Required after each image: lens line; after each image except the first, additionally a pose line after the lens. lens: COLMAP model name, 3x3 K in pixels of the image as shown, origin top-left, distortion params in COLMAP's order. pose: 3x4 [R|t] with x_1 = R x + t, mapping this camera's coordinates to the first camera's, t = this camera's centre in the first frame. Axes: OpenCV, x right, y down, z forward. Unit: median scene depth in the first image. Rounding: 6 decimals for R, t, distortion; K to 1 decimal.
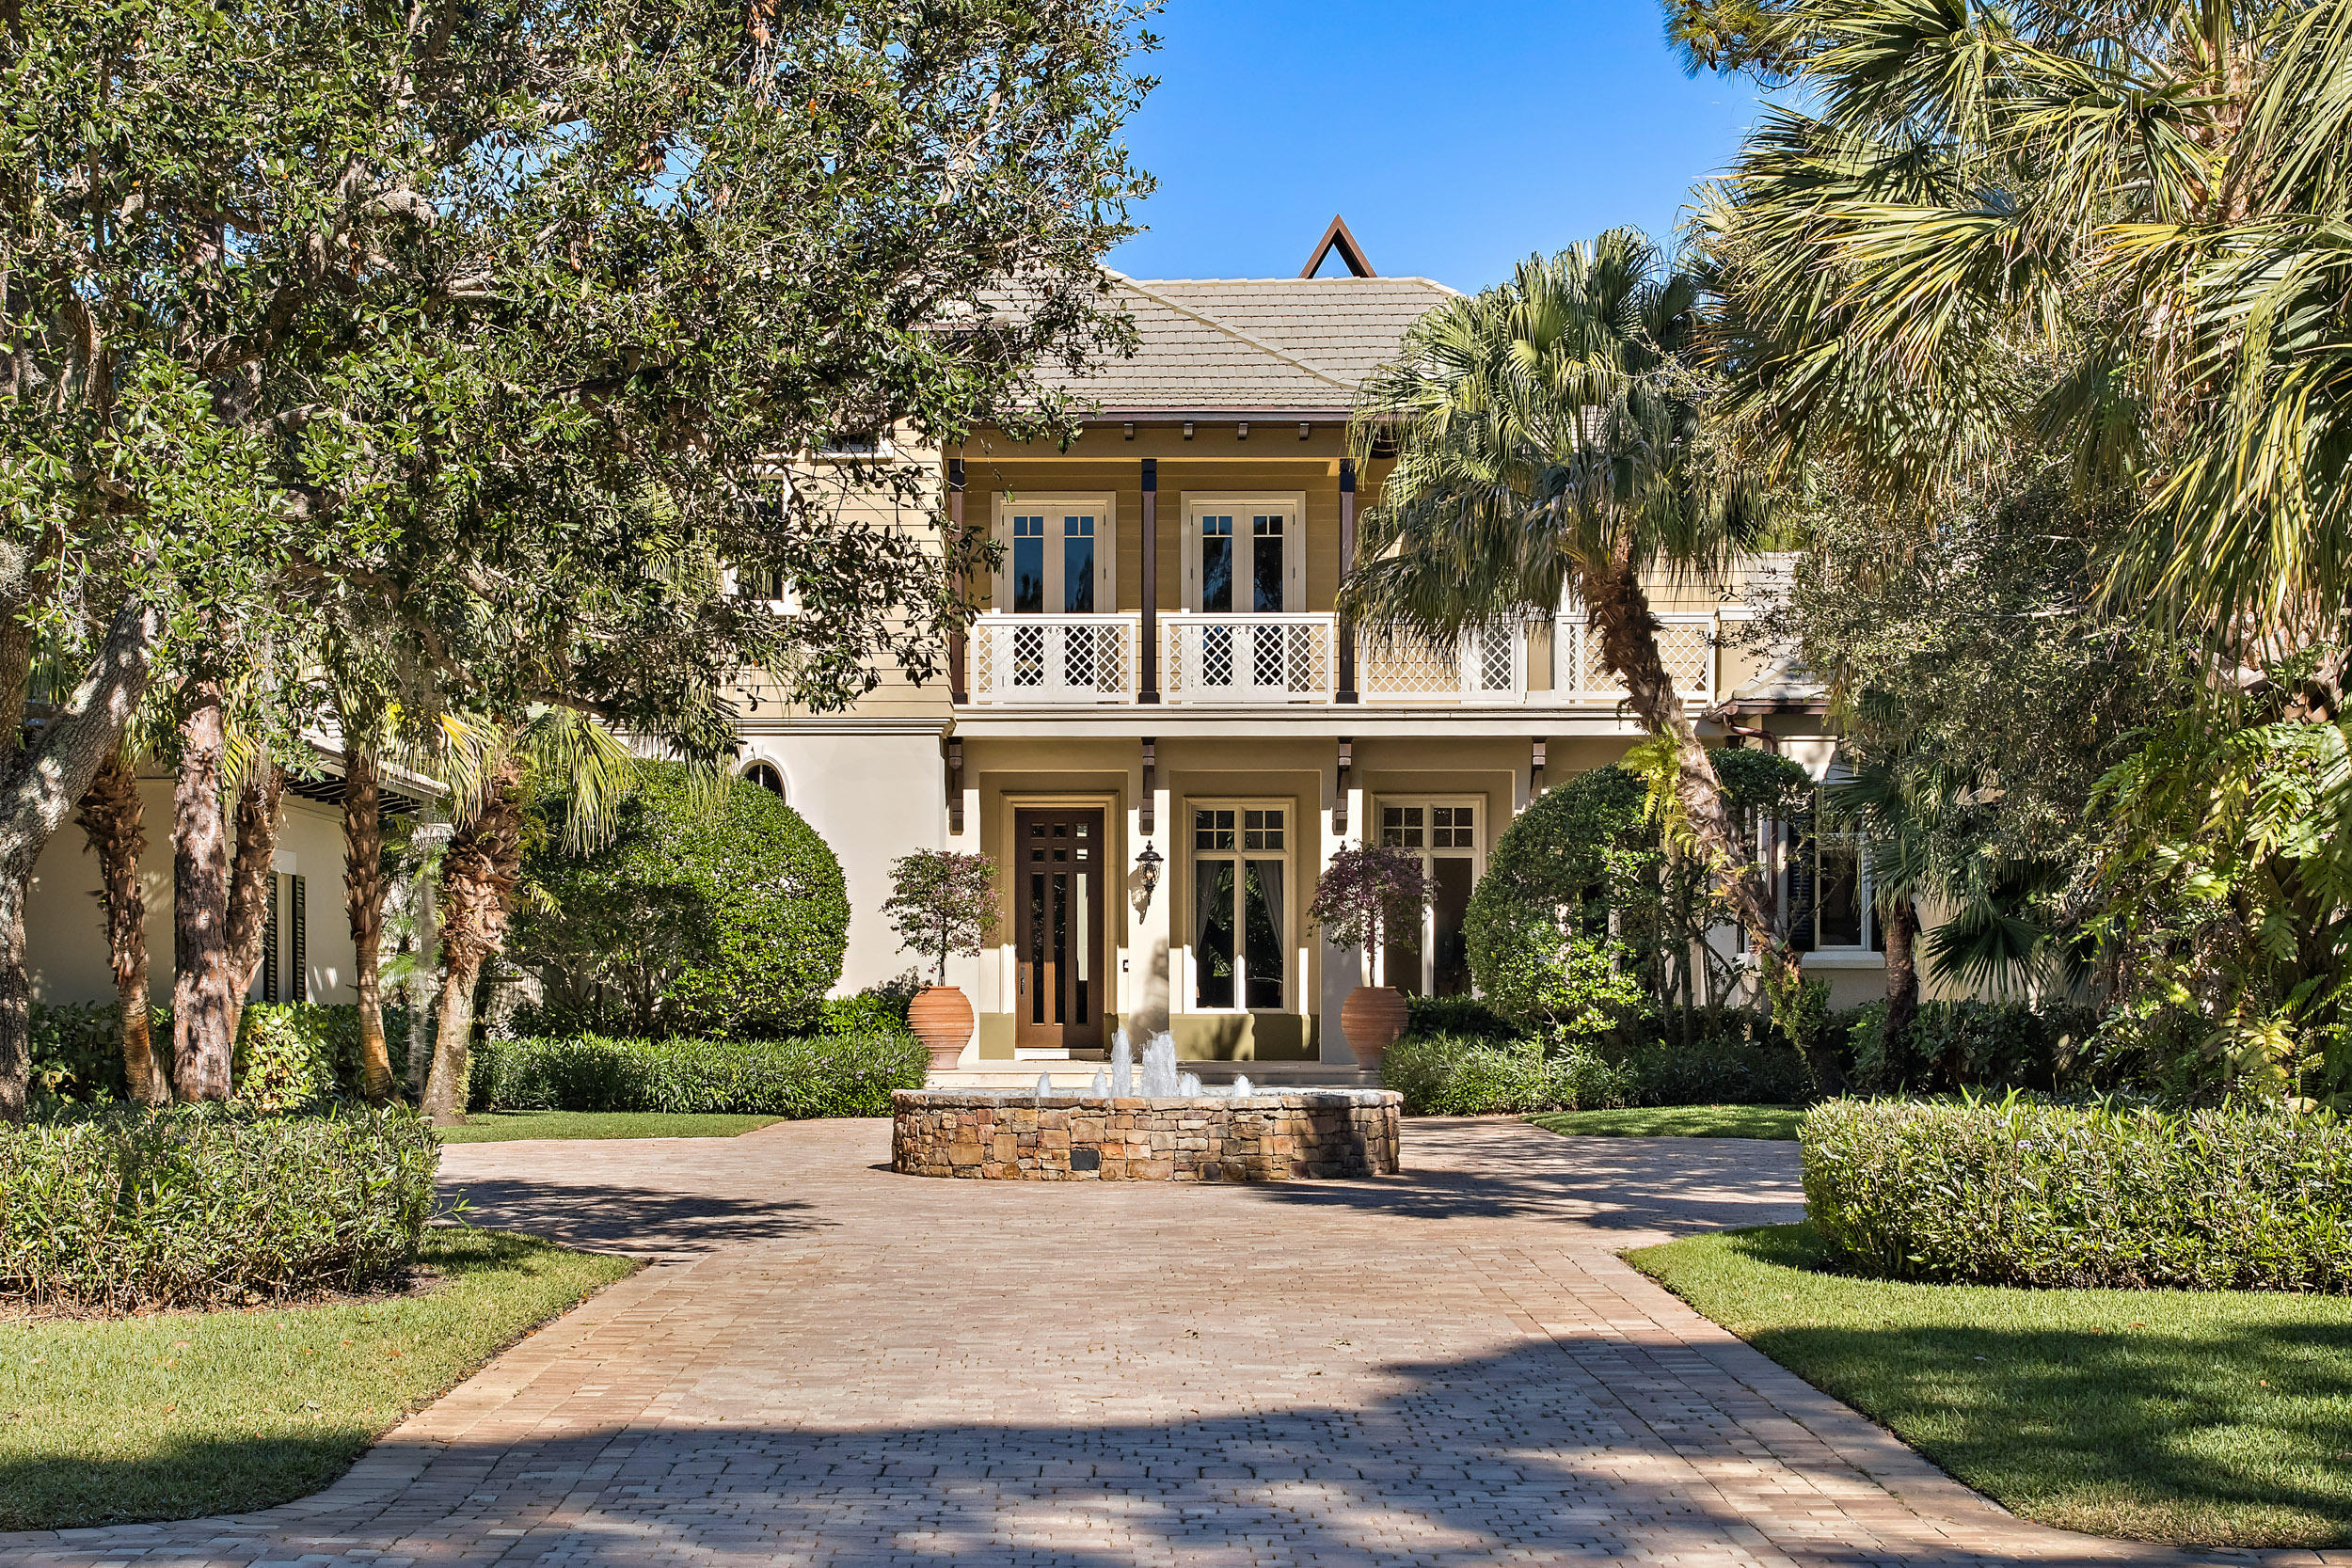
lens RADIAL K [[4643.0, 0, 1184.6], [0, 4643.0, 790.2], [0, 0, 1]] dist [-0.005626, 0.000000]
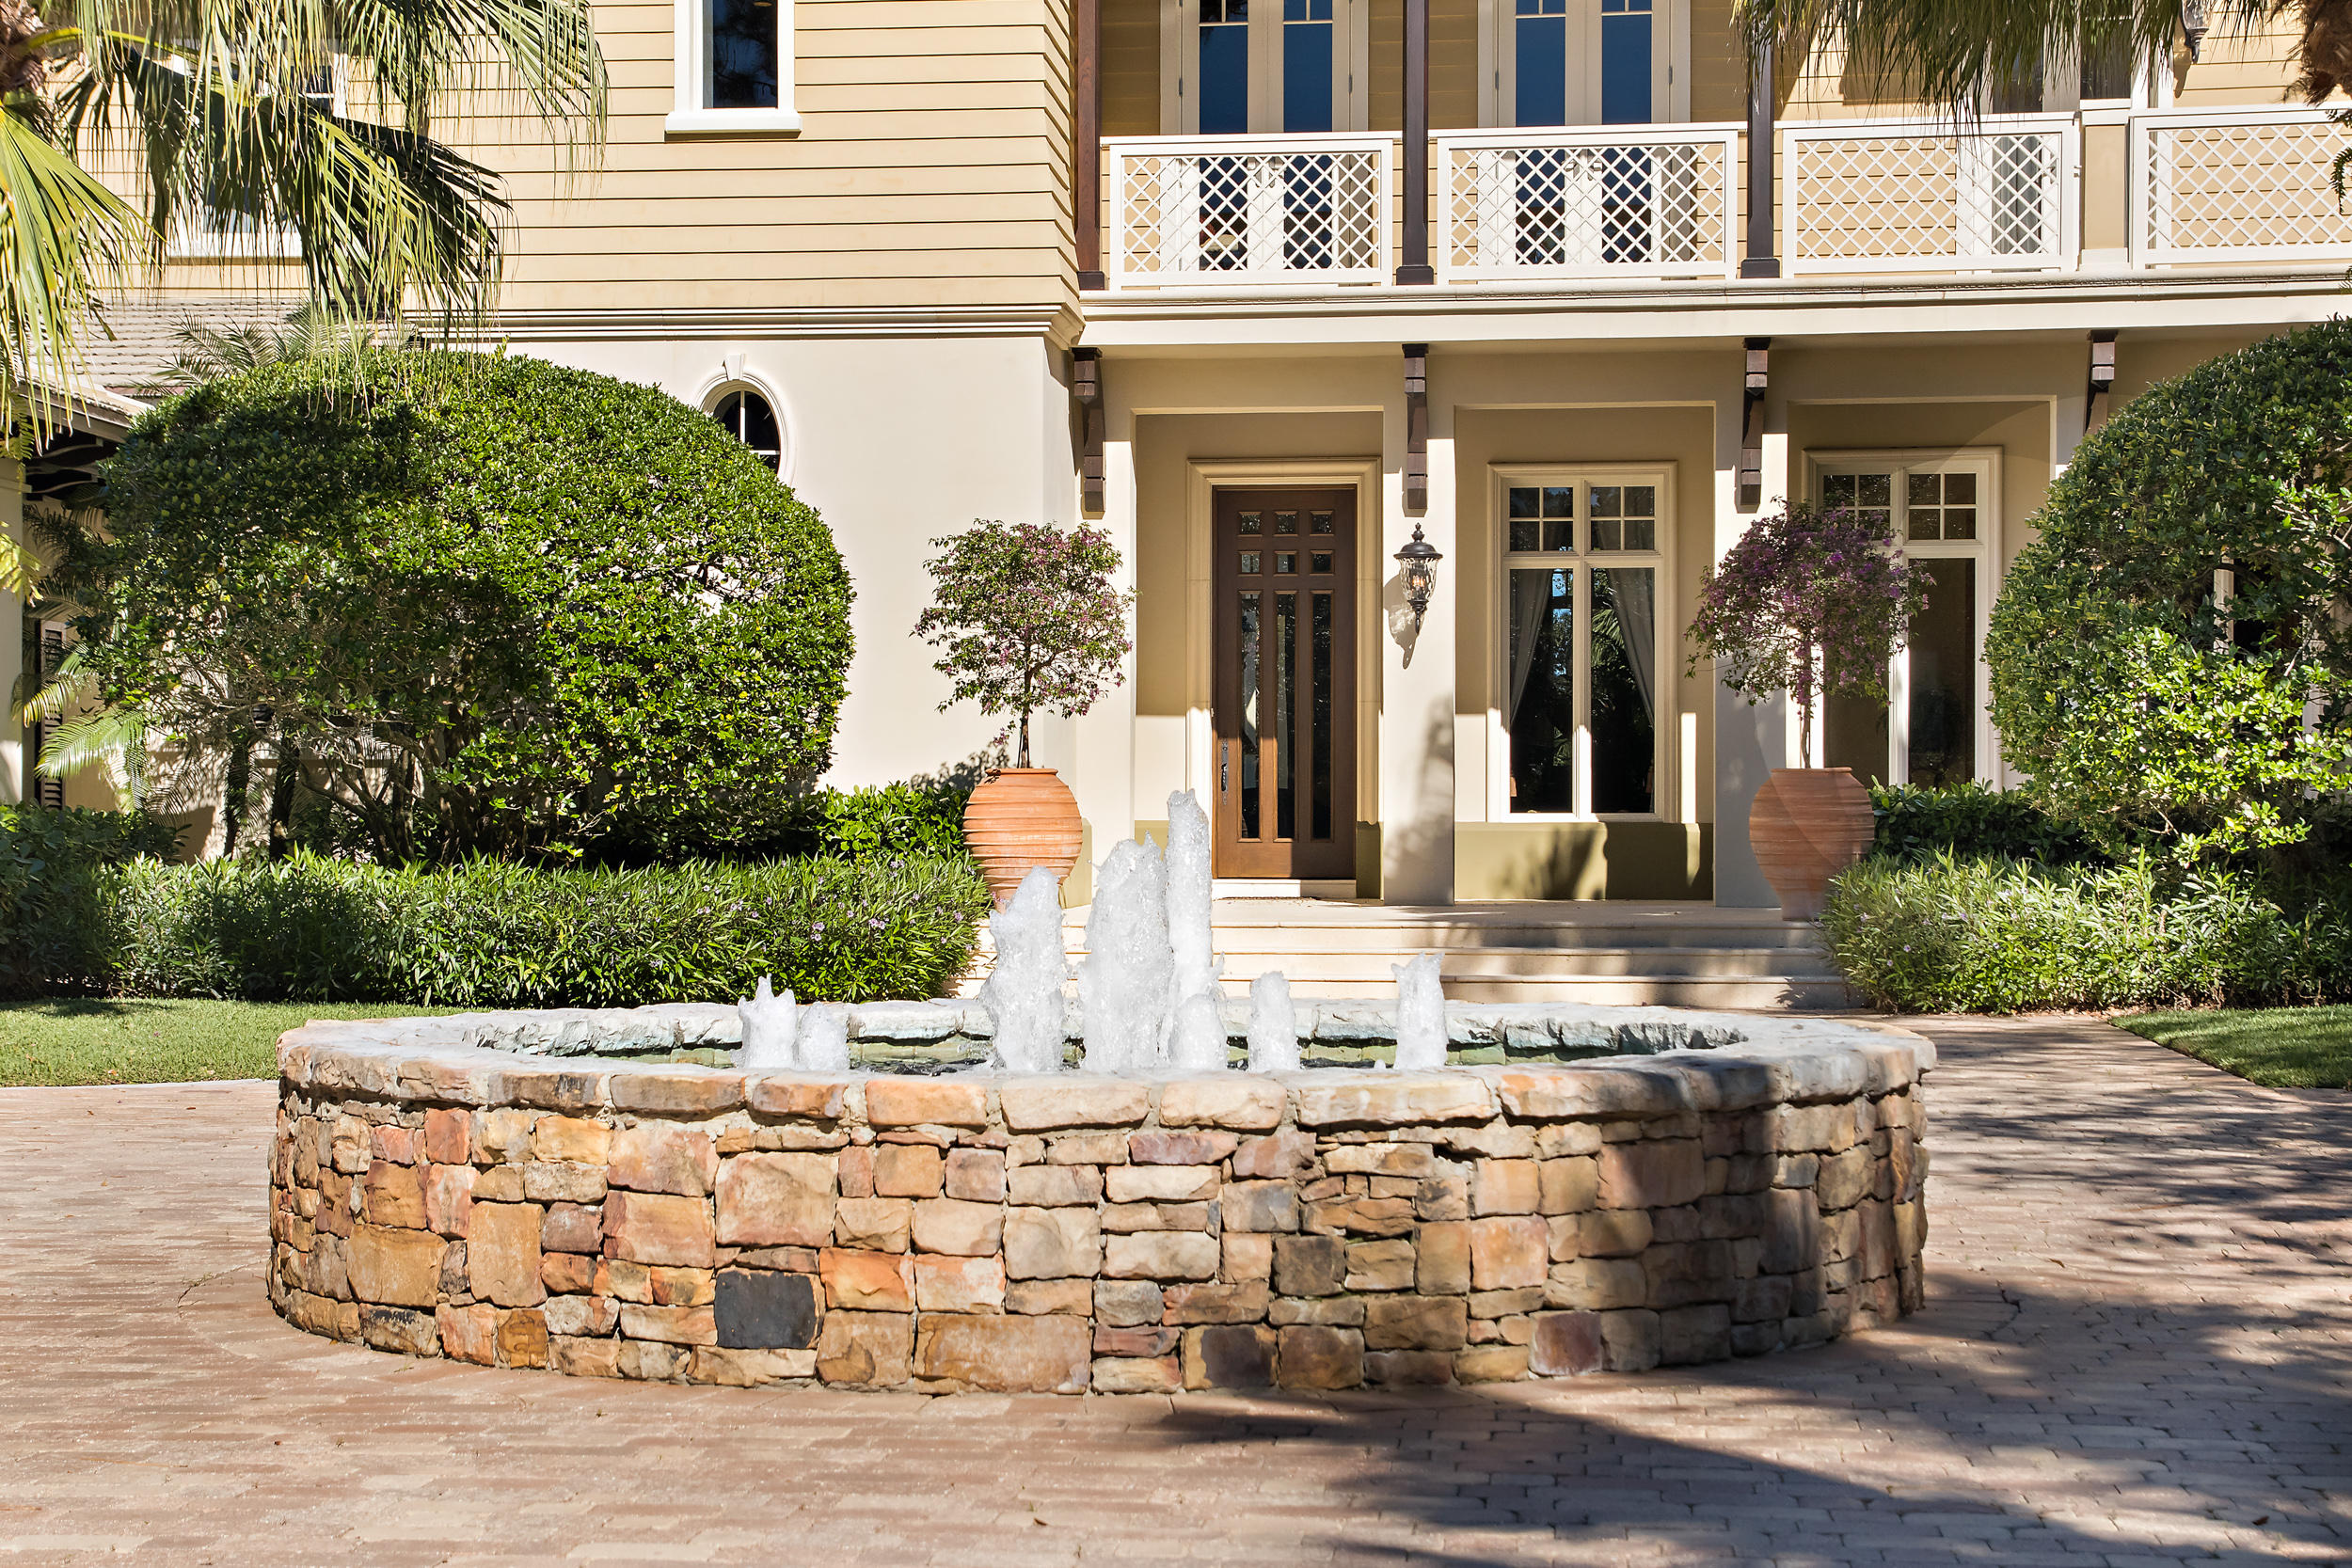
lens RADIAL K [[4049.0, 0, 1209.8], [0, 4049.0, 773.9], [0, 0, 1]] dist [0.110219, 0.000000]
pose [[0.994871, -0.001840, -0.101136, 0.018680], [0.005008, 0.999504, 0.031078, 0.027618], [0.101029, -0.031425, 0.994387, 0.513307]]
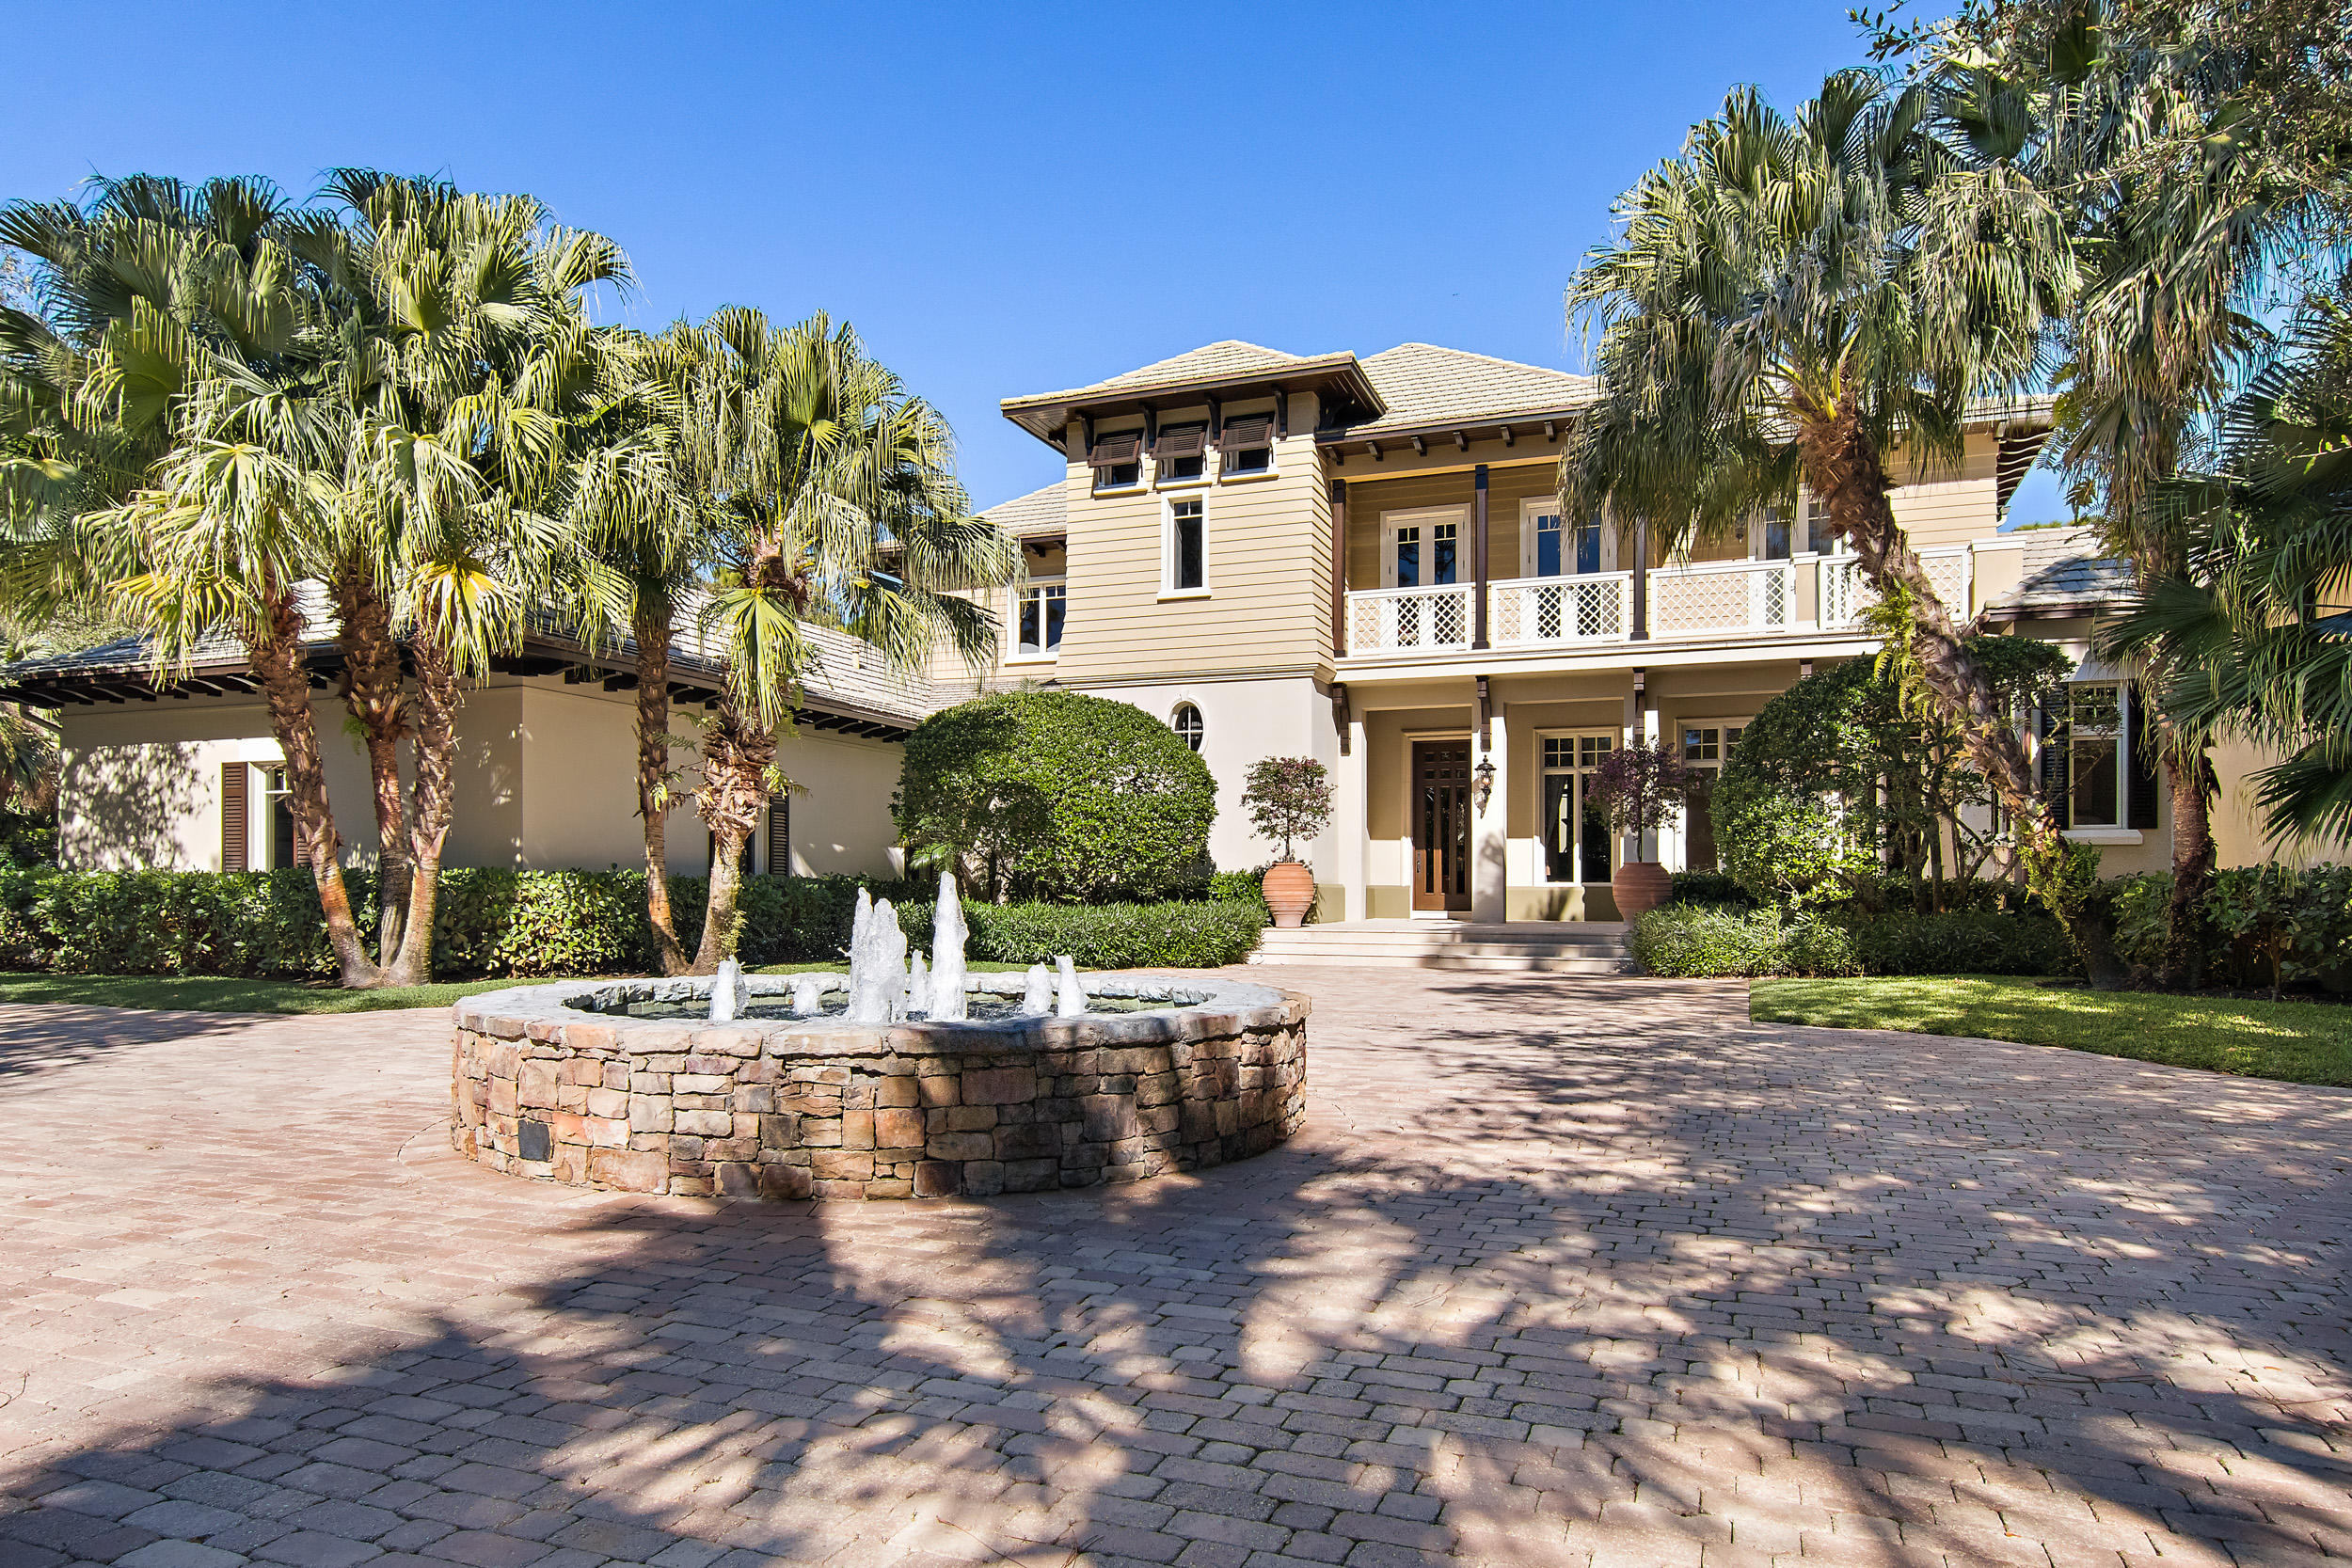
lens RADIAL K [[1564.6, 0, 1128.7], [0, 1564.6, 845.1], [0, 0, 1]] dist [0.000597, -0.002158]
pose [[0.924166, -0.008611, -0.381893, 0.071655], [0.015210, 0.999783, 0.014265, 0.029998], [0.381687, -0.018992, 0.924096, 0.576091]]
